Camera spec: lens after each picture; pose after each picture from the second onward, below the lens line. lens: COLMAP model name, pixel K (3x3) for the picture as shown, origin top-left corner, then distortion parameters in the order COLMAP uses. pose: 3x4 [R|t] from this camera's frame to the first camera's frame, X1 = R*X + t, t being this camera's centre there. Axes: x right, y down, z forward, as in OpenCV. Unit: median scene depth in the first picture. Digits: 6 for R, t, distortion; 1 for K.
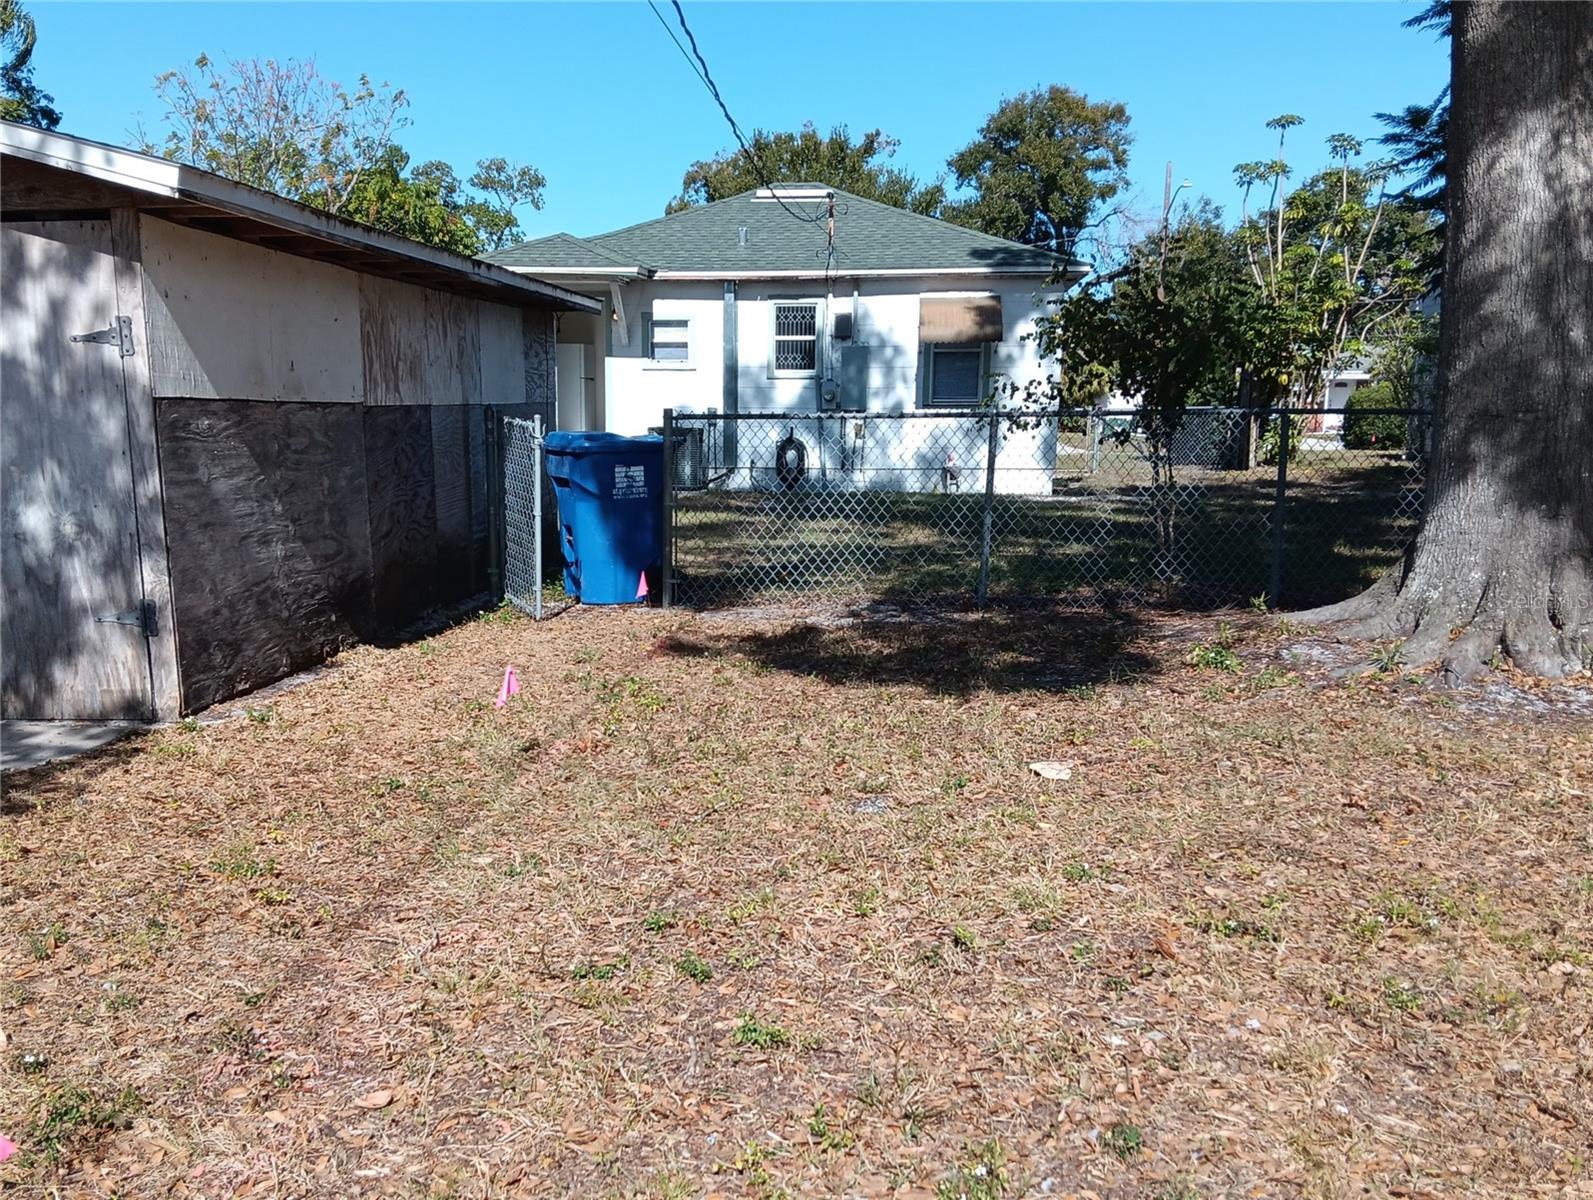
lens RADIAL K [[1352.0, 0, 796.3], [0, 1352.0, 703.1], [0, 0, 1]] dist [0.017116, -0.004378]
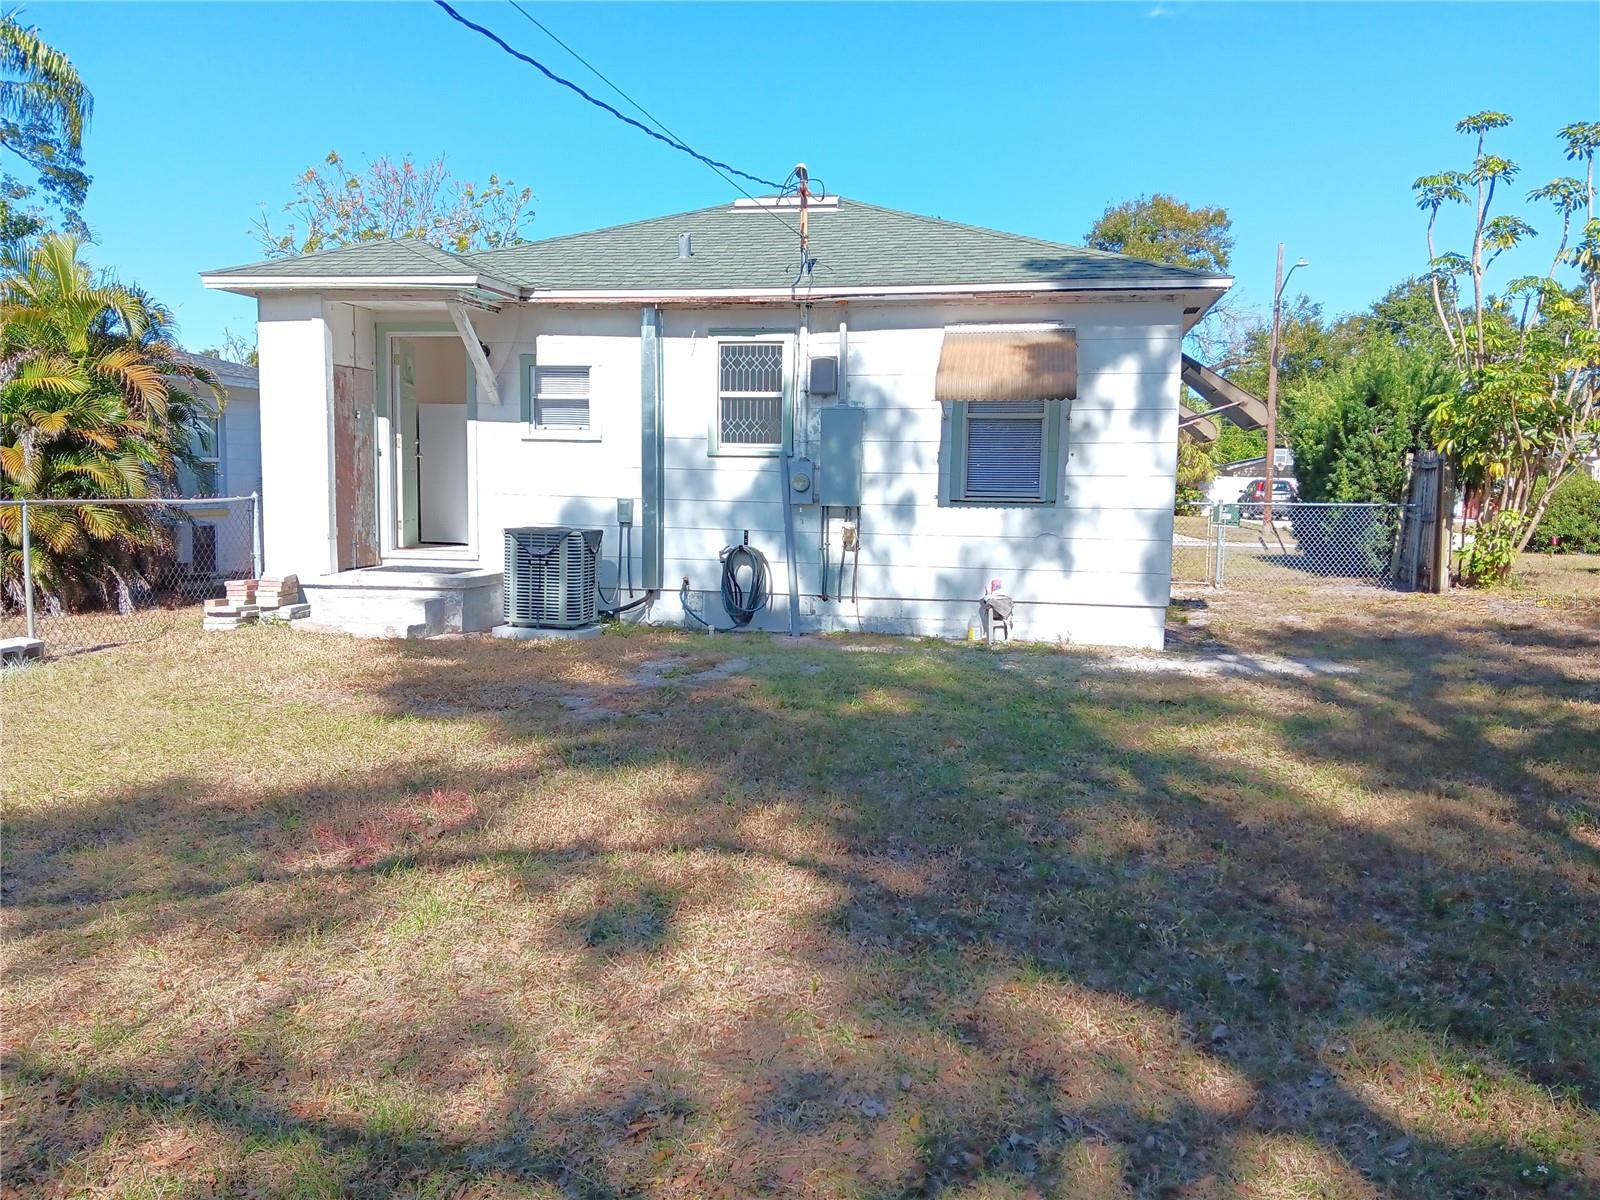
lens RADIAL K [[1285.1, 0, 792.9], [0, 1285.1, 605.1], [0, 0, 1]] dist [0.049203, -0.113622]
pose [[0.995859, 0.024909, -0.087438, 0.074504], [-0.035434, 0.992025, -0.120961, -0.096893], [0.083728, 0.123558, 0.988799, 0.407710]]
